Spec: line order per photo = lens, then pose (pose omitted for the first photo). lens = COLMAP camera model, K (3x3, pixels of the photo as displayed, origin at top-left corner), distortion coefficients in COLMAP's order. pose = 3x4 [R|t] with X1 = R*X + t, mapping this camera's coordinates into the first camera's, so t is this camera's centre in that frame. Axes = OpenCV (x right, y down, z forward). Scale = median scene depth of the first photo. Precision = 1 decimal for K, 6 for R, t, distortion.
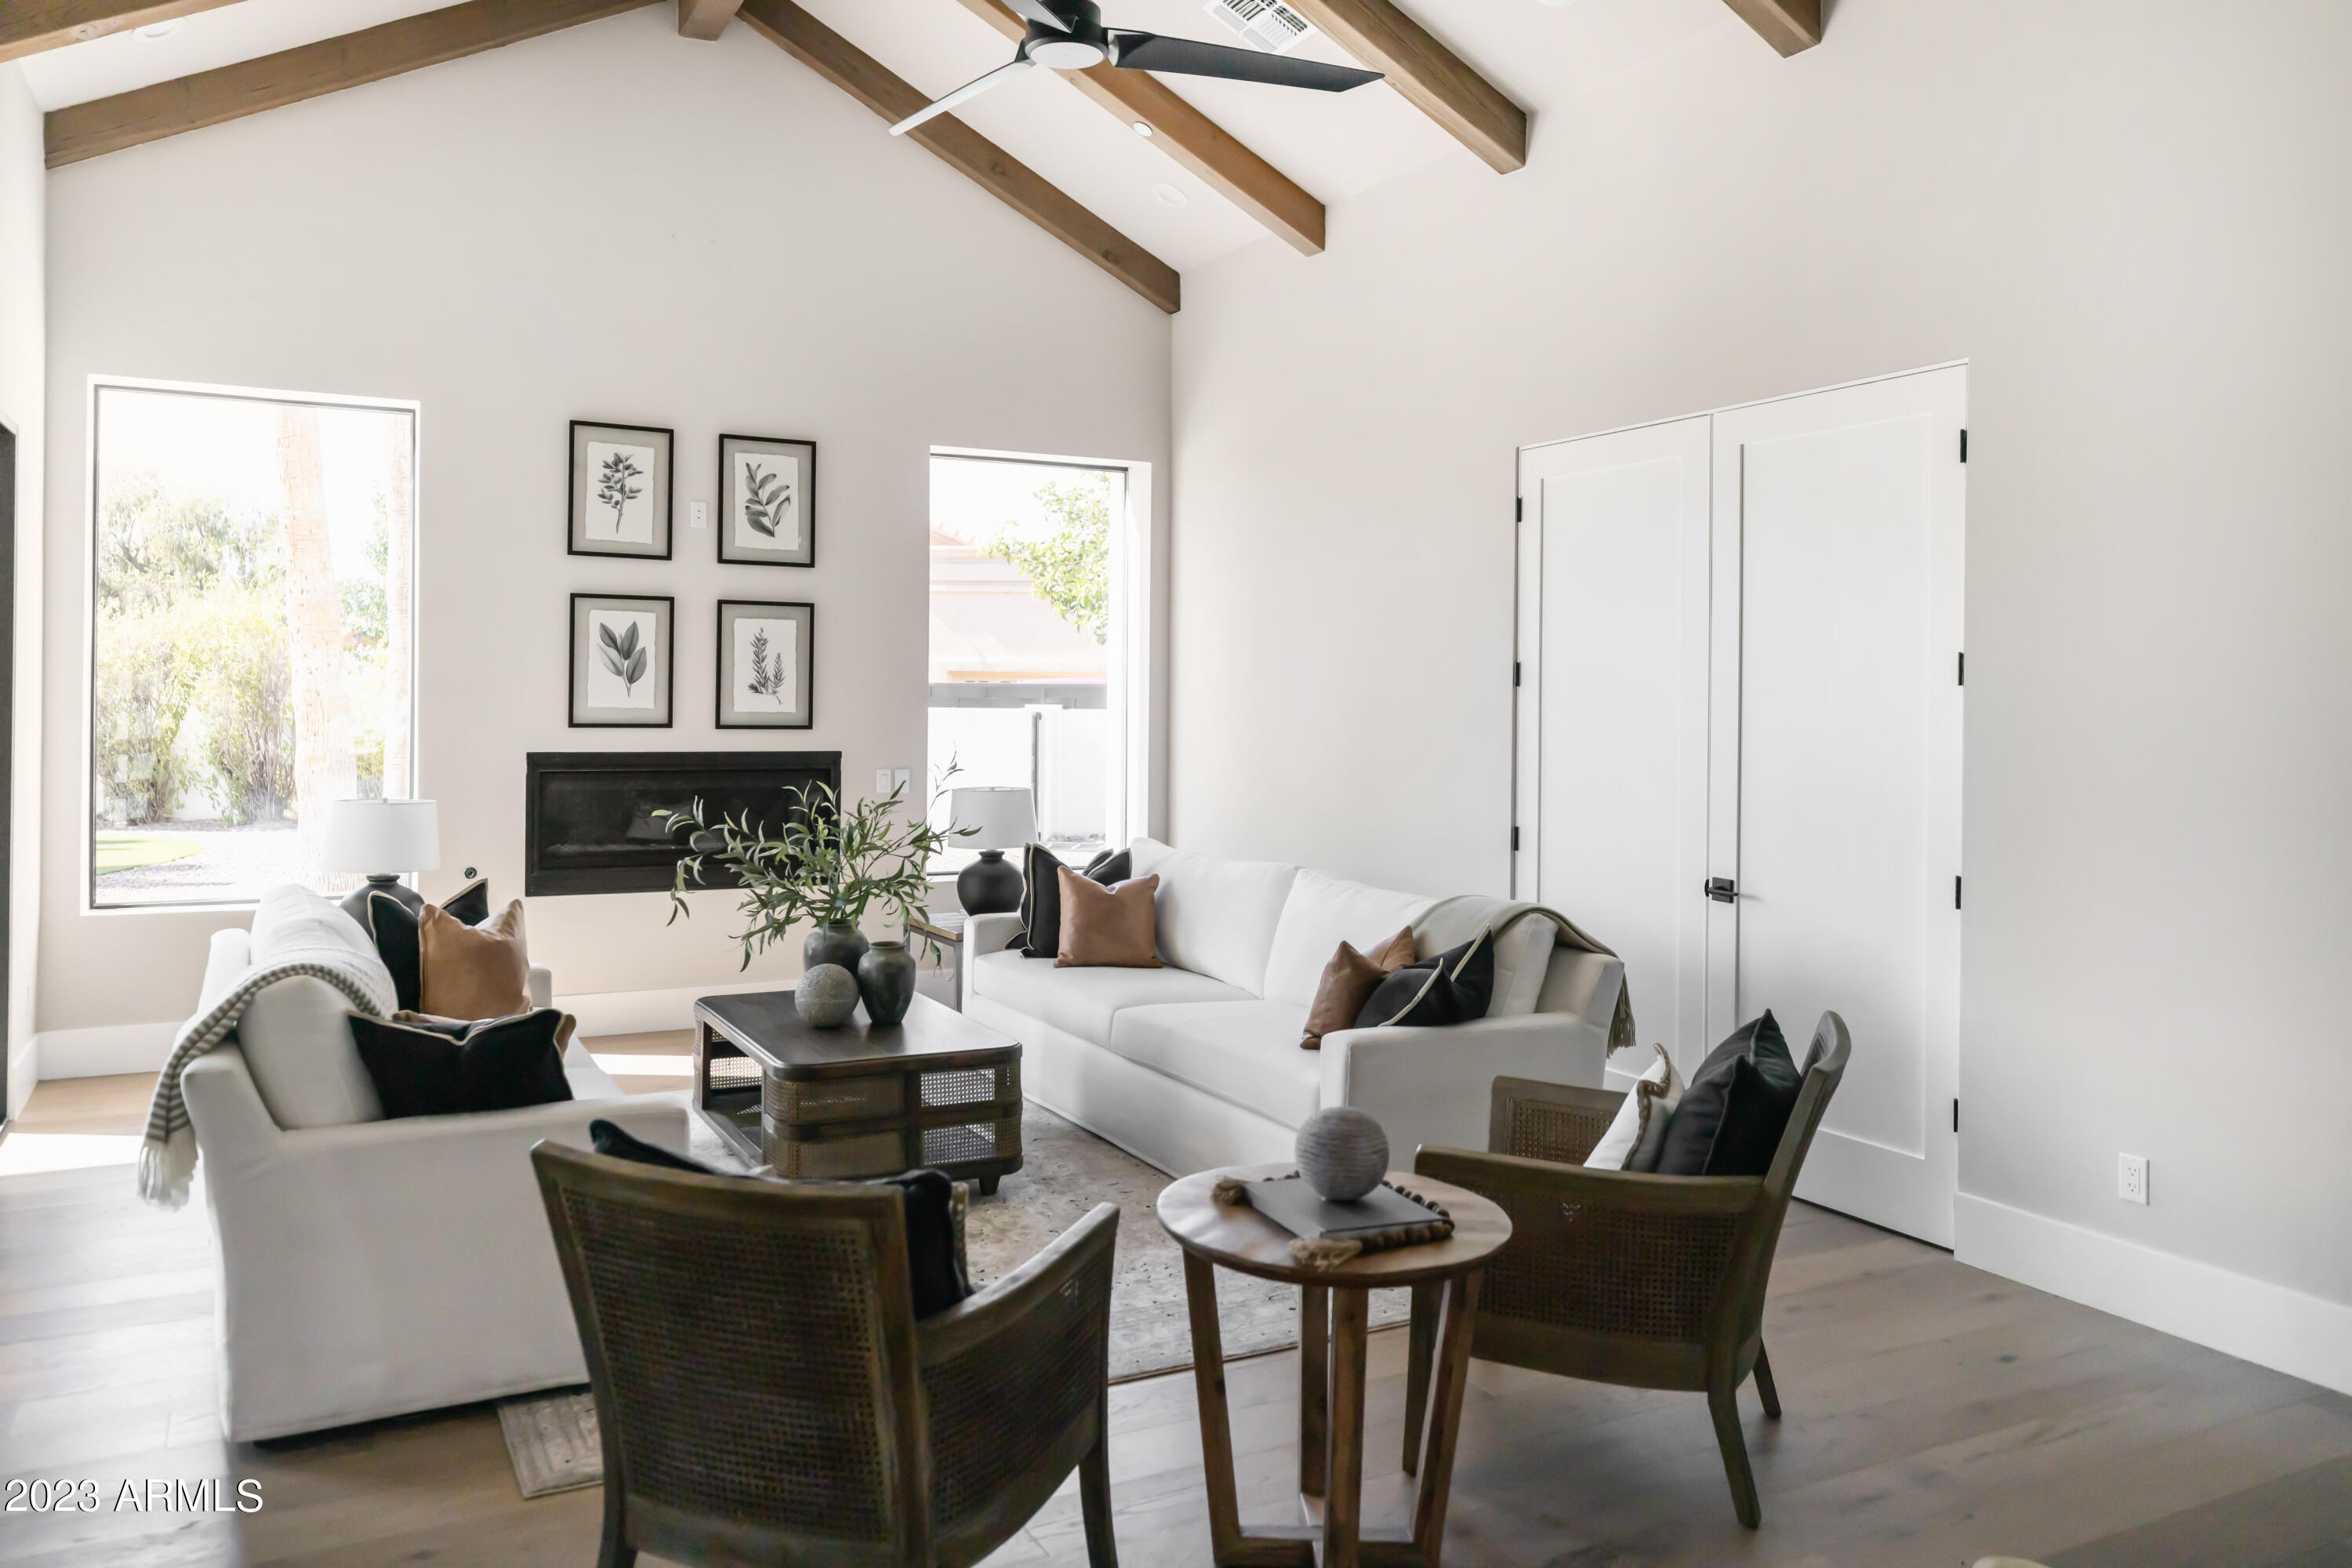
lens RADIAL K [[1684.6, 0, 1127.3], [0, 1684.6, 678.8], [0, 0, 1]] dist [0.003179, -0.001163]
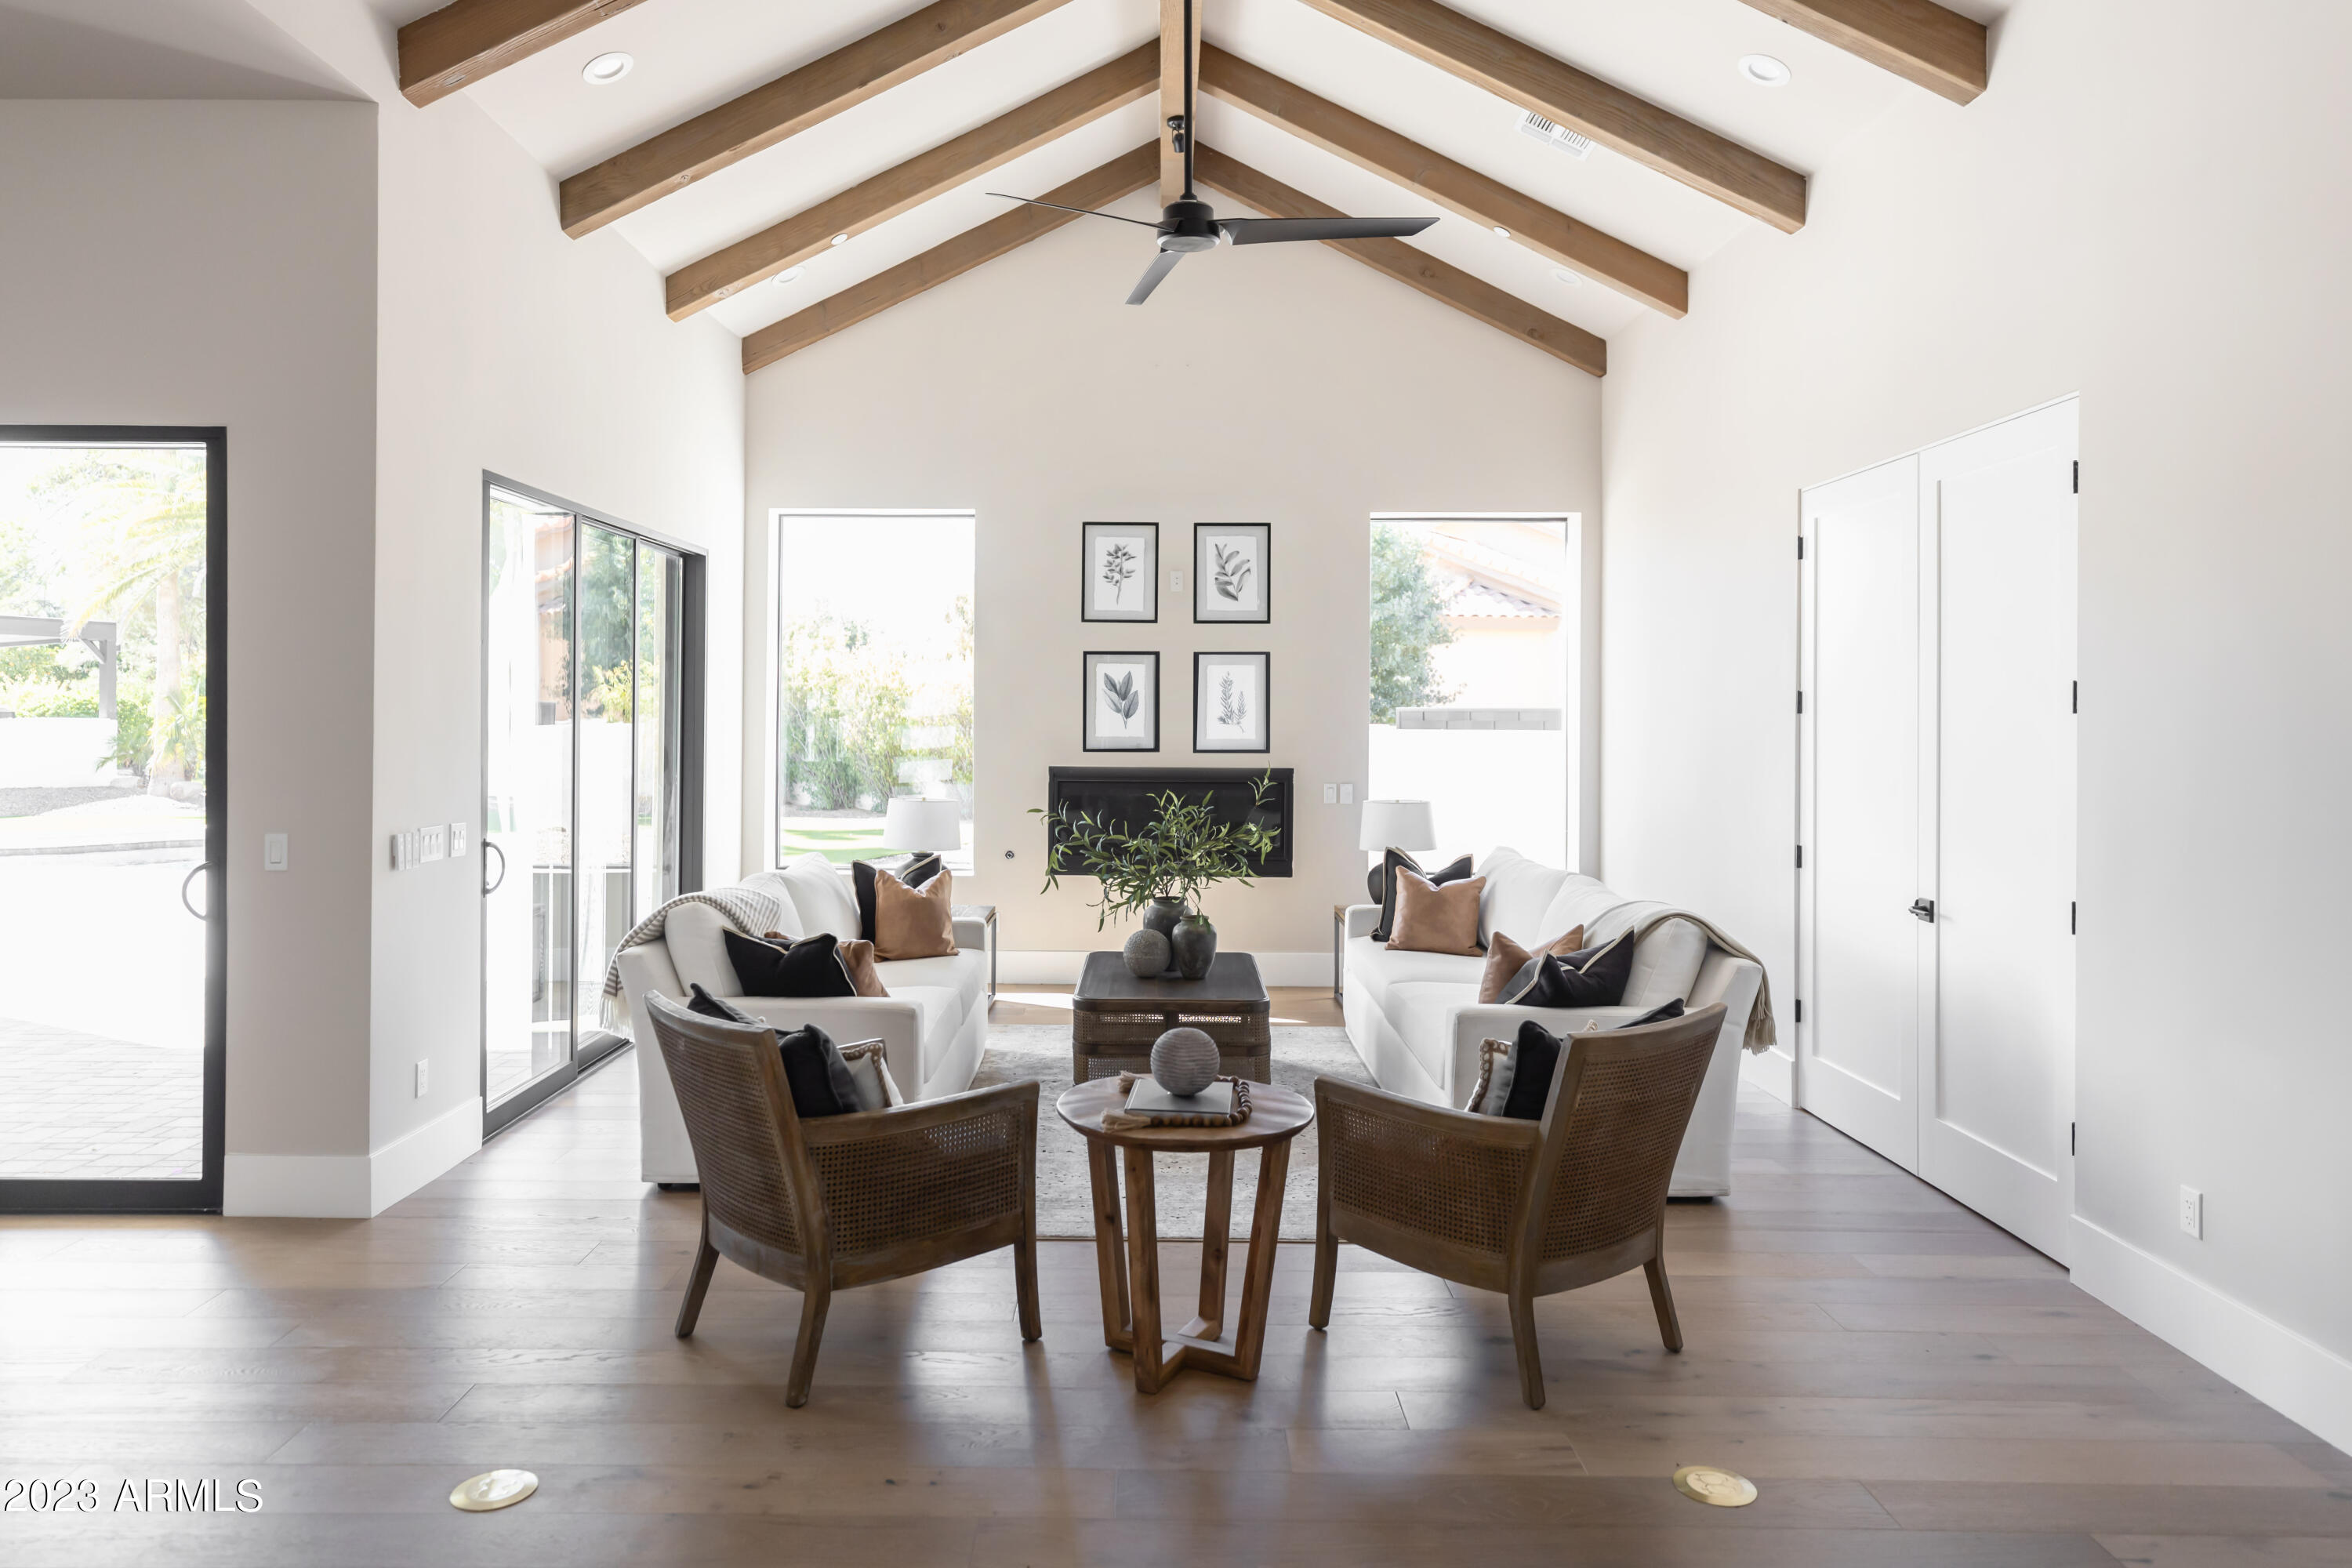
lens RADIAL K [[1524.2, 0, 1123.1], [0, 1524.2, 683.0], [0, 0, 1]] dist [0.025758, -0.029290]
pose [[0.879621, -0.019998, -0.475255, 0.269452], [0.012846, 0.999750, -0.018292, -0.002771], [0.475502, 0.009985, 0.879658, -0.051067]]
